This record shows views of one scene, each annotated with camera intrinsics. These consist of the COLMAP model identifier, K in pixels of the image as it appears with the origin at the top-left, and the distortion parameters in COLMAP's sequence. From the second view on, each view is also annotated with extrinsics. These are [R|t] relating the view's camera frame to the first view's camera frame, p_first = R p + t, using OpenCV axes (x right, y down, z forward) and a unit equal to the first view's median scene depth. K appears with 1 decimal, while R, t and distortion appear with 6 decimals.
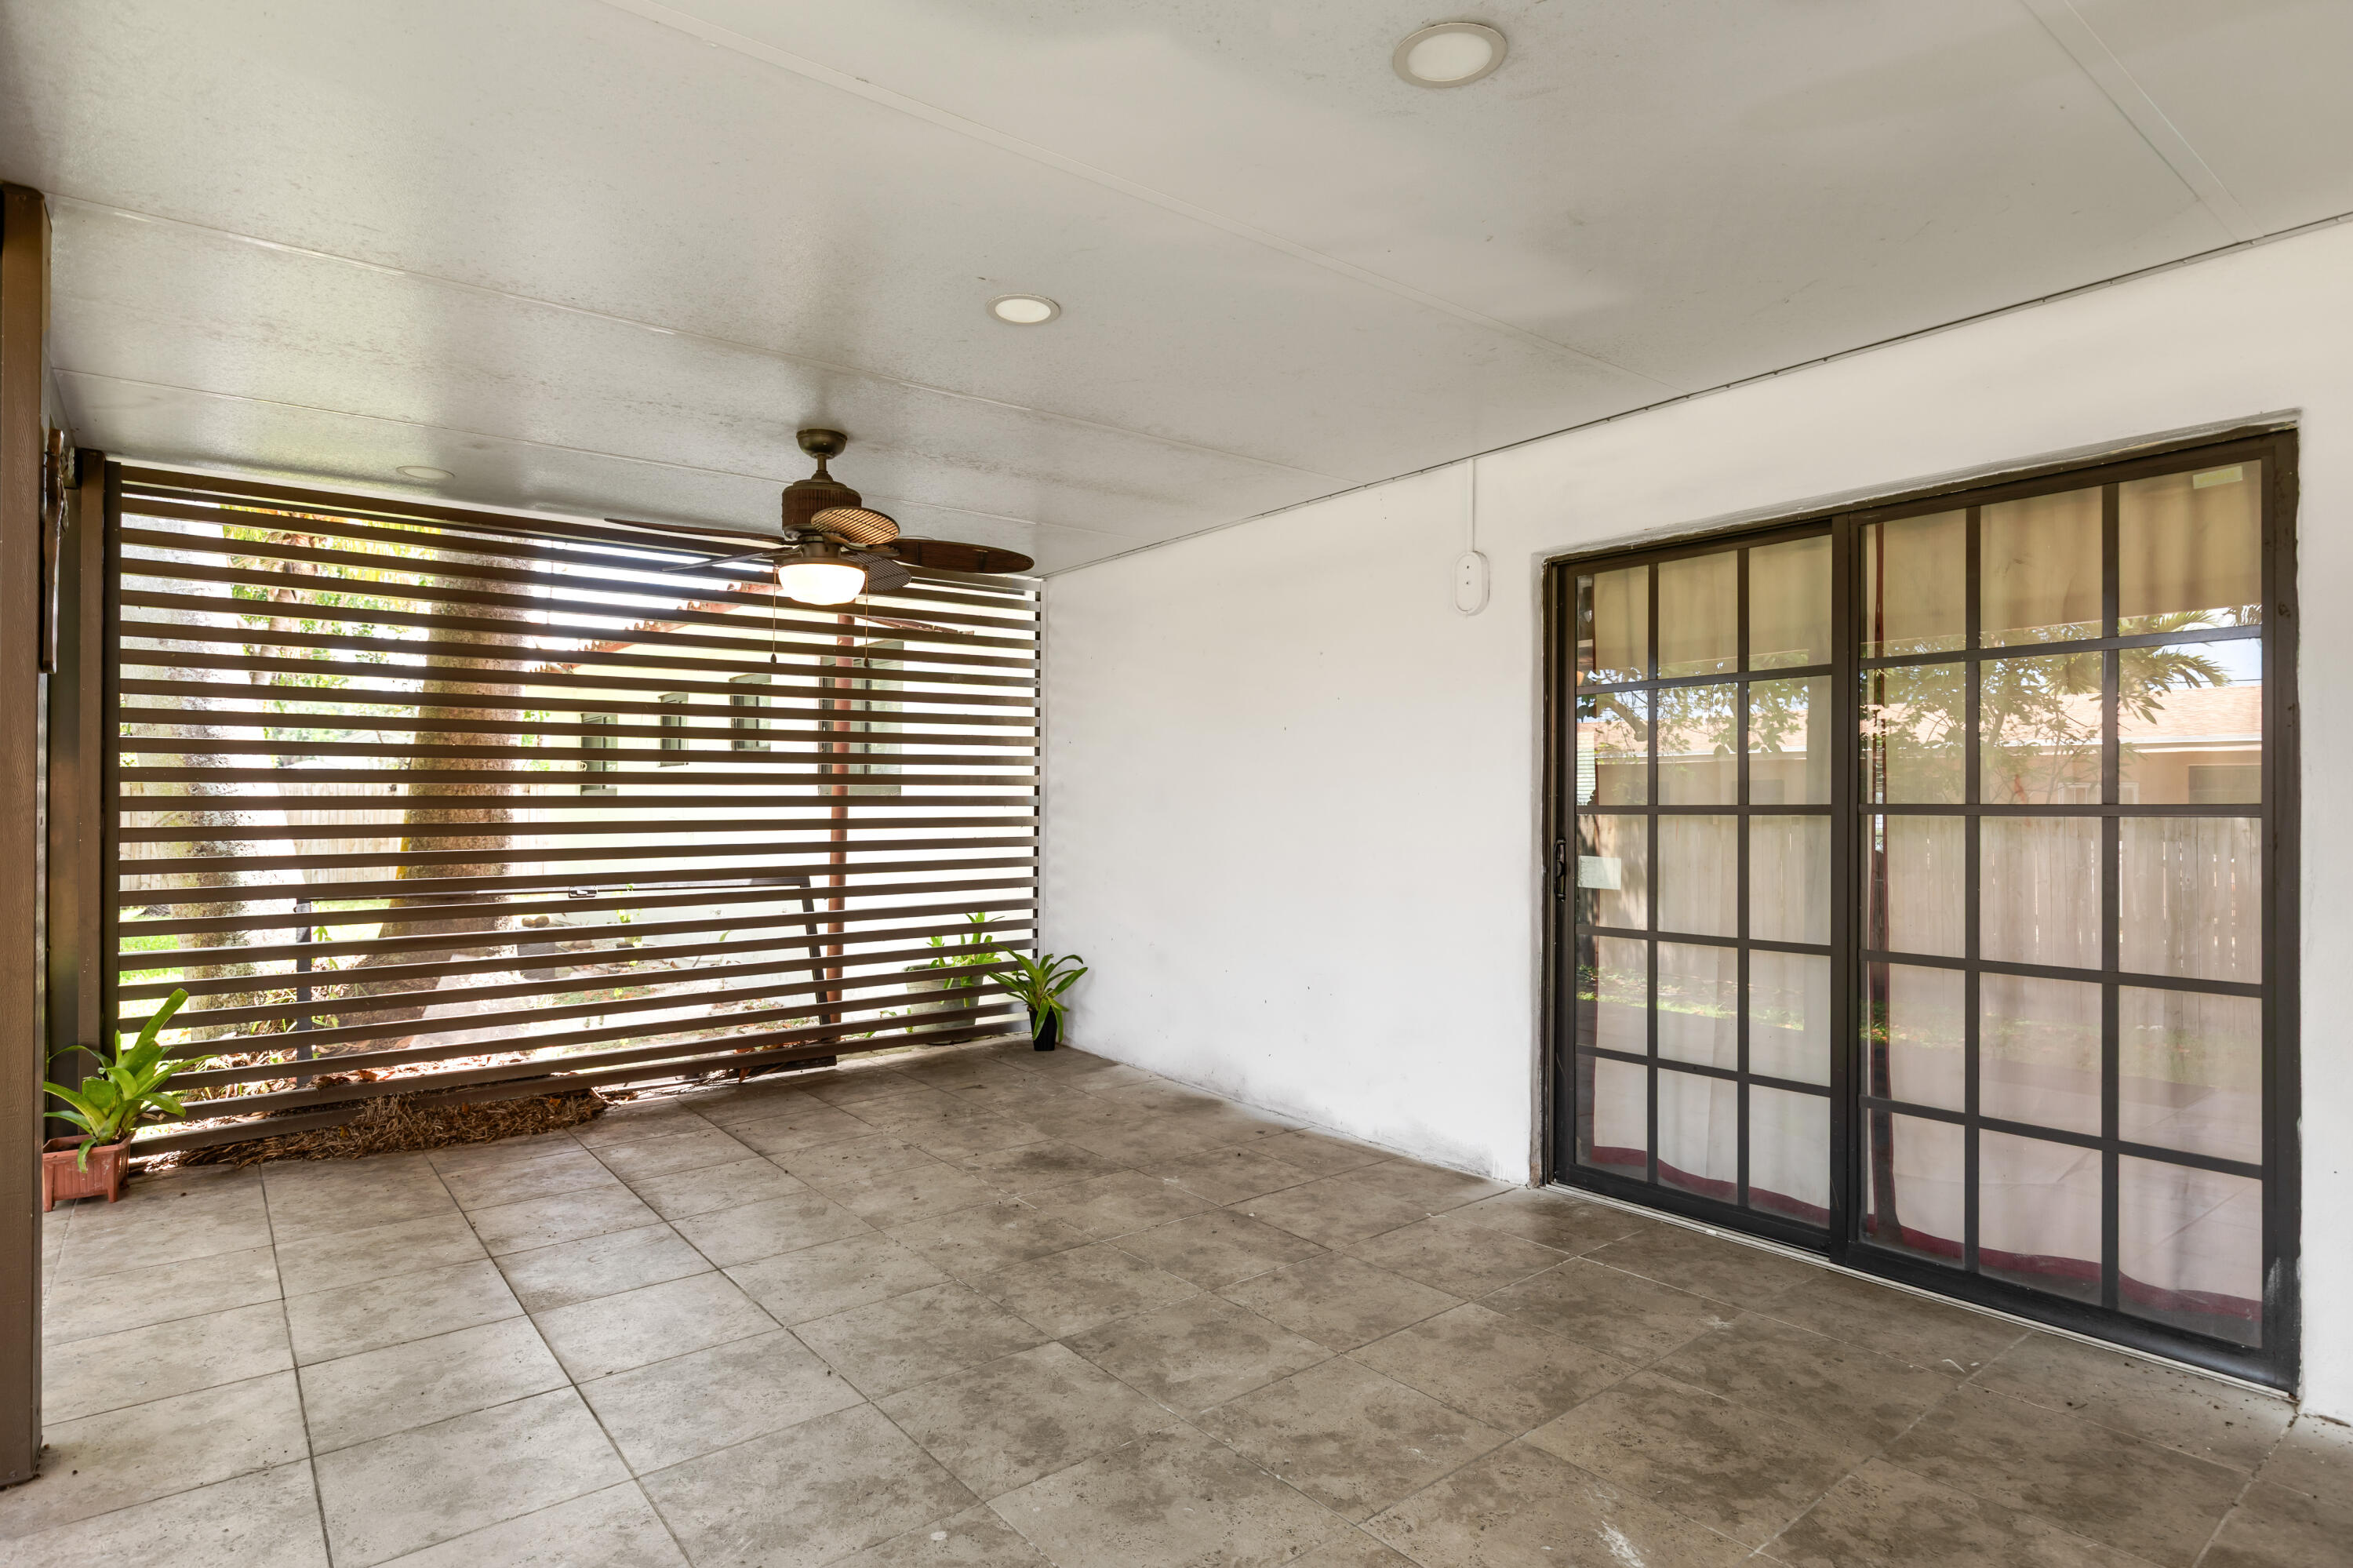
lens RADIAL K [[1166.5, 0, 1159.4], [0, 1166.5, 784.9], [0, 0, 1]] dist [-0.000697, -0.000051]
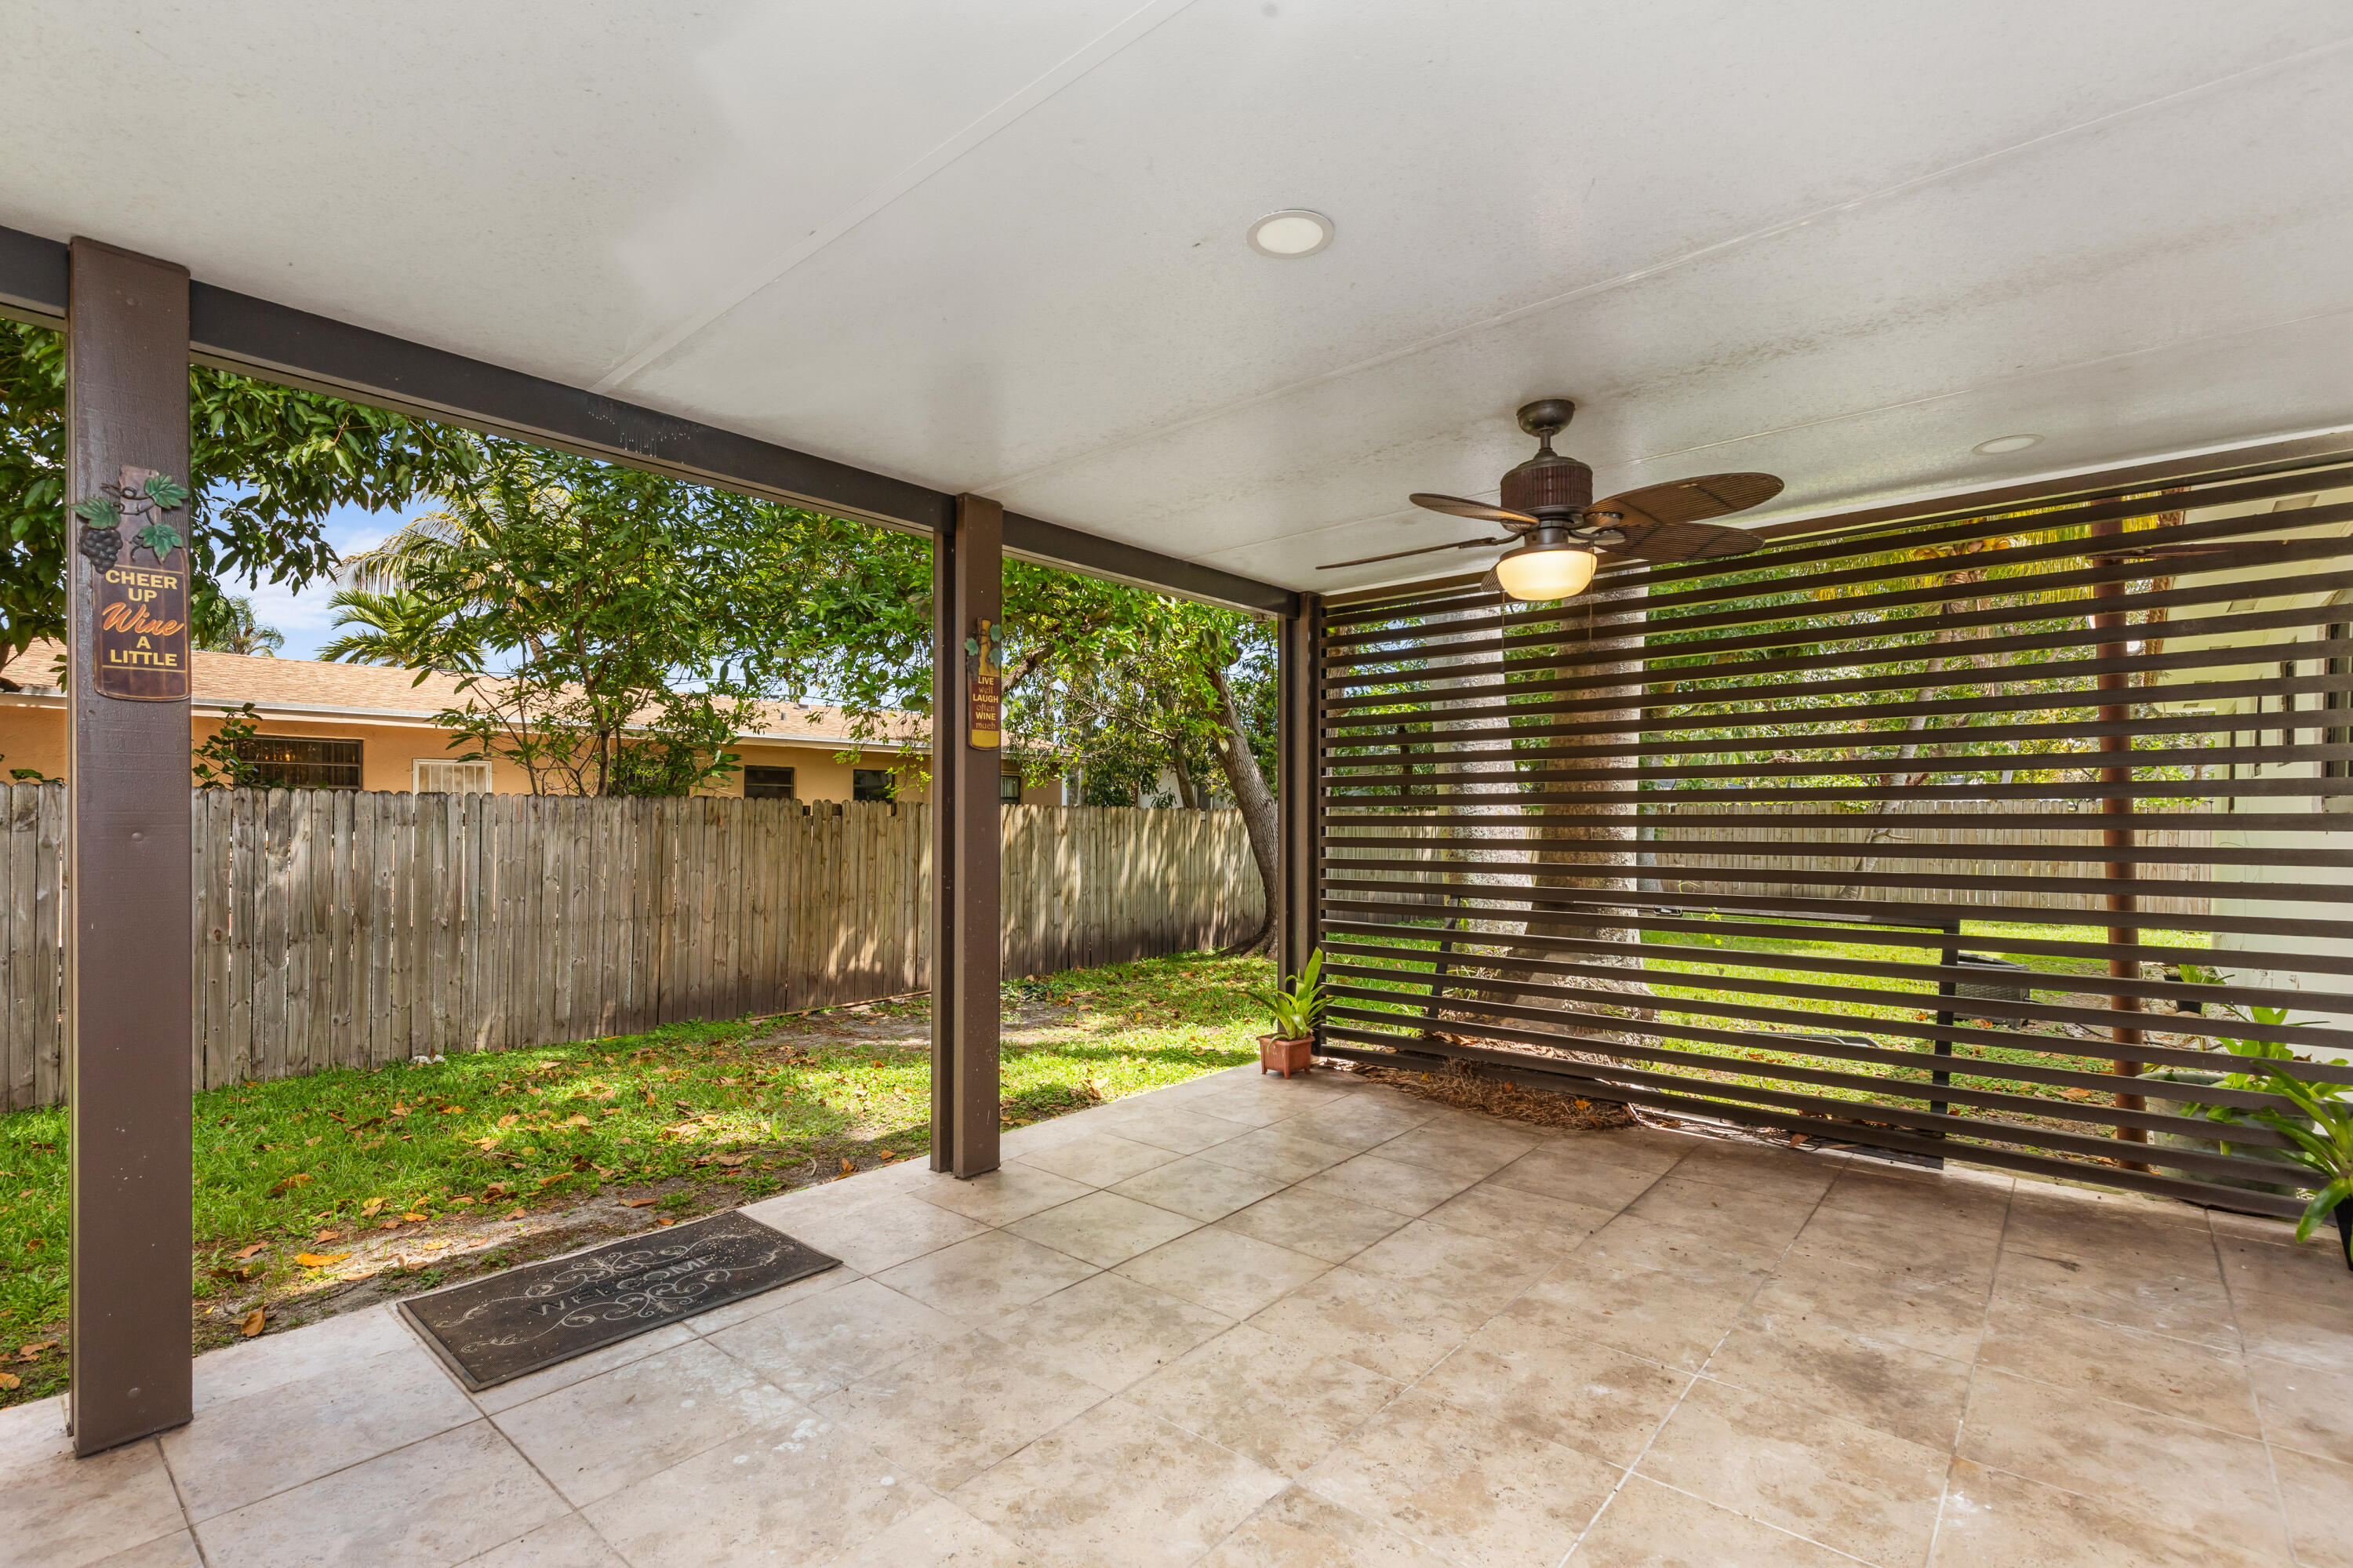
lens RADIAL K [[1063.3, 0, 1149.6], [0, 1063.3, 807.6], [0, 0, 1]] dist [0.004168, -0.000629]
pose [[0.210817, -0.010945, -0.977464, 0.403810], [0.008340, 0.999921, -0.009398, 0.011050], [0.977490, -0.006171, 0.210892, 0.492620]]
